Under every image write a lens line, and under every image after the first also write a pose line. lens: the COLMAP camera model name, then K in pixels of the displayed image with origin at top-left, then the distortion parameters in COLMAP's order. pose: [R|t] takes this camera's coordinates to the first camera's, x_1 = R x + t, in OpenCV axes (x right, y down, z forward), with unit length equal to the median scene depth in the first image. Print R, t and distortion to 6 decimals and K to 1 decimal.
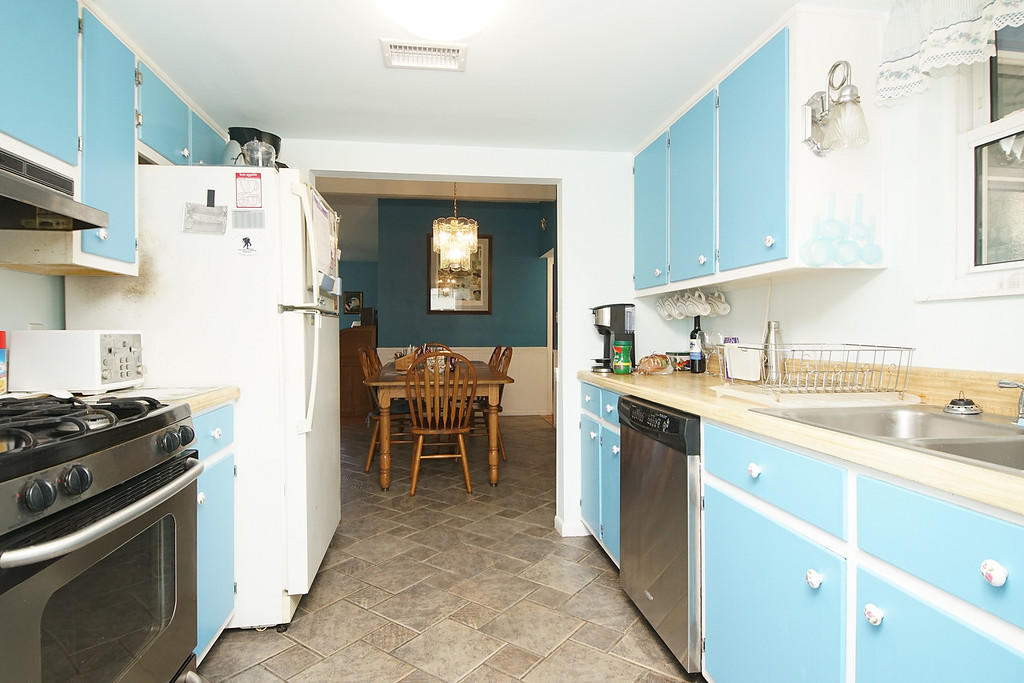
lens RADIAL K [[551.1, 0, 508.7], [0, 551.1, 341.6], [0, 0, 1]] dist [0.013138, -0.005725]
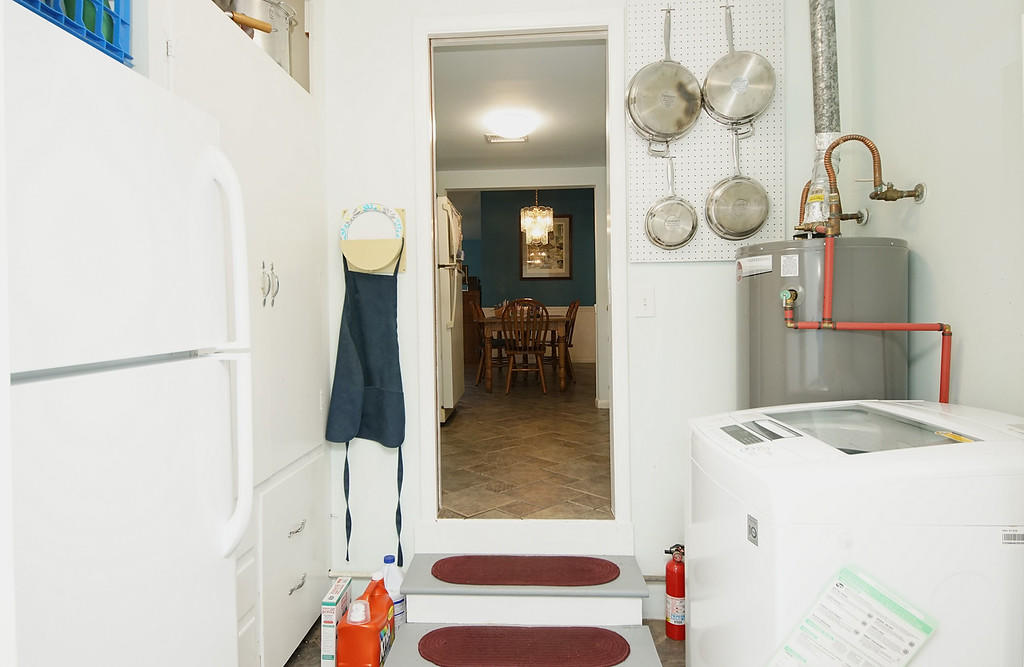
lens RADIAL K [[555.3, 0, 509.8], [0, 555.3, 326.3], [0, 0, 1]] dist [0.000685, -0.004754]
pose [[0.984214, -0.008383, -0.176784, 0.080036], [0.011535, 0.999792, 0.016808, 0.050625], [0.176606, -0.018582, 0.984106, -0.379202]]
